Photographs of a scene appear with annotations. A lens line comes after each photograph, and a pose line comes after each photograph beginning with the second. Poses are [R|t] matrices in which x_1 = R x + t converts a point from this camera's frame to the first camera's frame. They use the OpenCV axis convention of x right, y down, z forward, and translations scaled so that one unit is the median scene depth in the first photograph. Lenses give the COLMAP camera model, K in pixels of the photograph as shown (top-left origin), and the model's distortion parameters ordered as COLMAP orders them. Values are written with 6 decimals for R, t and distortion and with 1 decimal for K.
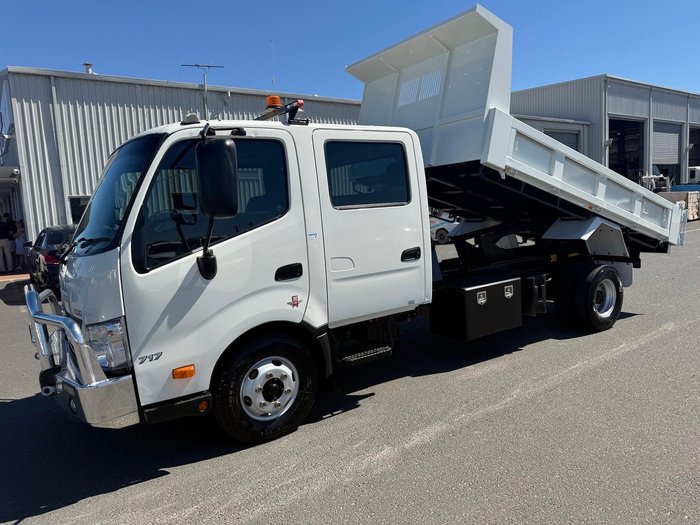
lens RADIAL K [[495.0, 0, 345.1], [0, 495.0, 258.5], [0, 0, 1]] dist [0.059468, -0.084214]
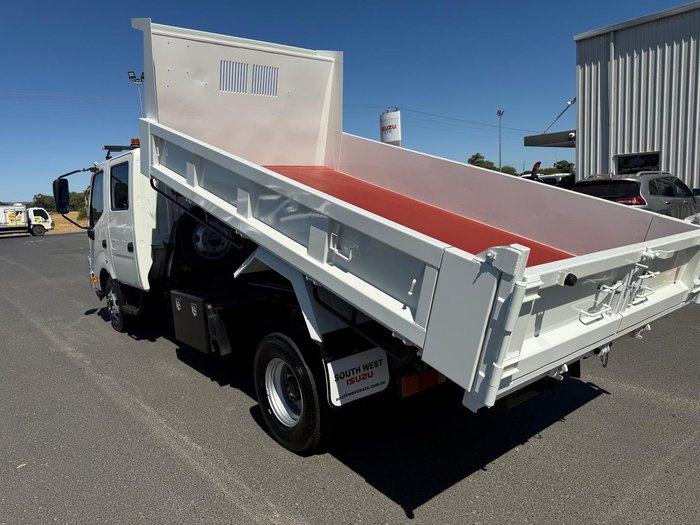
lens RADIAL K [[495.0, 0, 348.5], [0, 495.0, 268.7], [0, 0, 1]] dist [0.059468, -0.084214]
pose [[0.079027, 0.195145, -0.977585, 1.605840], [-0.053789, 0.980058, 0.191291, -0.258067], [0.995420, 0.037466, 0.087948, 1.568467]]
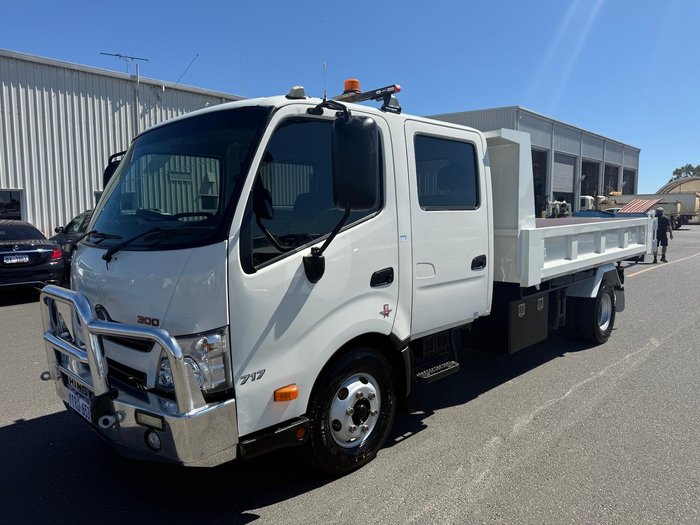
lens RADIAL K [[495.0, 0, 343.6], [0, 495.0, 265.4], [0, 0, 1]] dist [0.059468, -0.084214]
pose [[0.980745, 0.028553, 0.193193, -0.319880], [-0.025941, 0.999535, -0.016039, 0.019876], [-0.193561, 0.010718, 0.981030, 0.132497]]
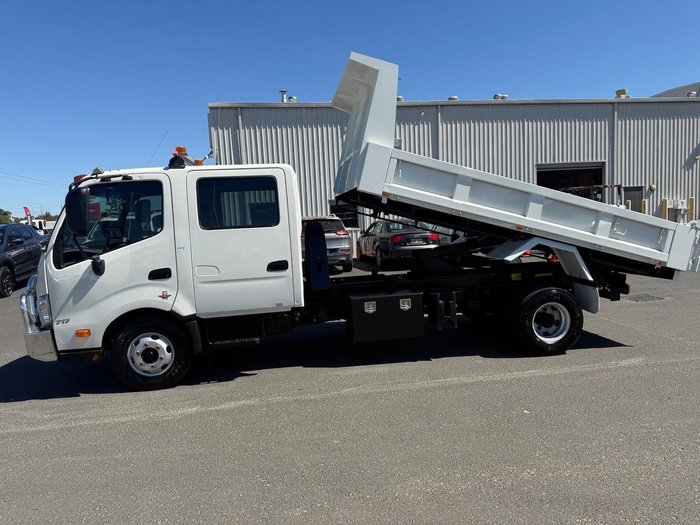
lens RADIAL K [[495.0, 0, 353.0], [0, 495.0, 263.3], [0, 0, 1]] dist [0.059468, -0.084214]
pose [[0.900029, 0.054030, -0.432468, 0.903425], [-0.048608, 0.998539, 0.023591, -0.057761], [0.433111, -0.000211, 0.901341, -0.041347]]
